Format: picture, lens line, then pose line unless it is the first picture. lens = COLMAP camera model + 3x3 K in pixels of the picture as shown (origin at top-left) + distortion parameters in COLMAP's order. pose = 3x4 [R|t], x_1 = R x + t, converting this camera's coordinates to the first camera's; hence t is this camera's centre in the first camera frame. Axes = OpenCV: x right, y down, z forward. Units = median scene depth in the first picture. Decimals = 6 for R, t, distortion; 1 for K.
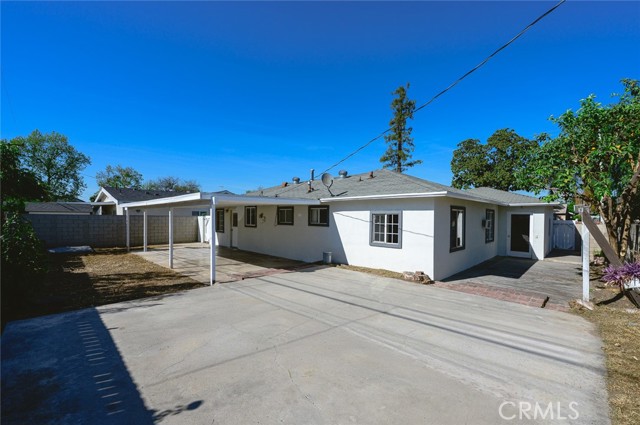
lens RADIAL K [[276.4, 0, 320.4], [0, 276.4, 214.1], [0, 0, 1]] dist [-0.000816, -0.000043]
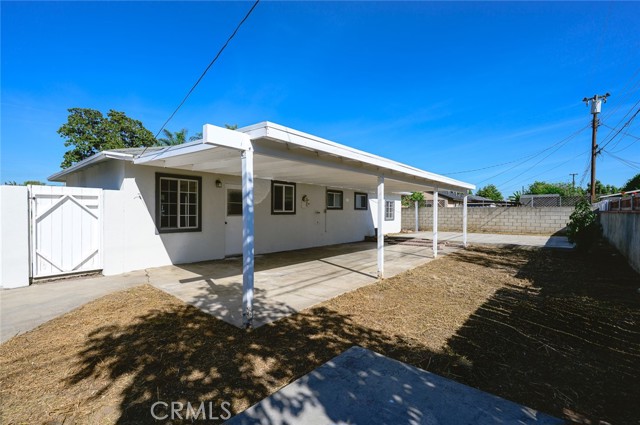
lens RADIAL K [[283.0, 0, 318.9], [0, 283.0, 213.1], [0, 0, 1]] dist [-0.002414, -0.000139]
pose [[-0.089441, -0.005762, 0.995975, -0.935496], [-0.001187, 0.999983, 0.005678, 0.039986], [-0.995991, -0.000675, -0.089447, 0.976490]]
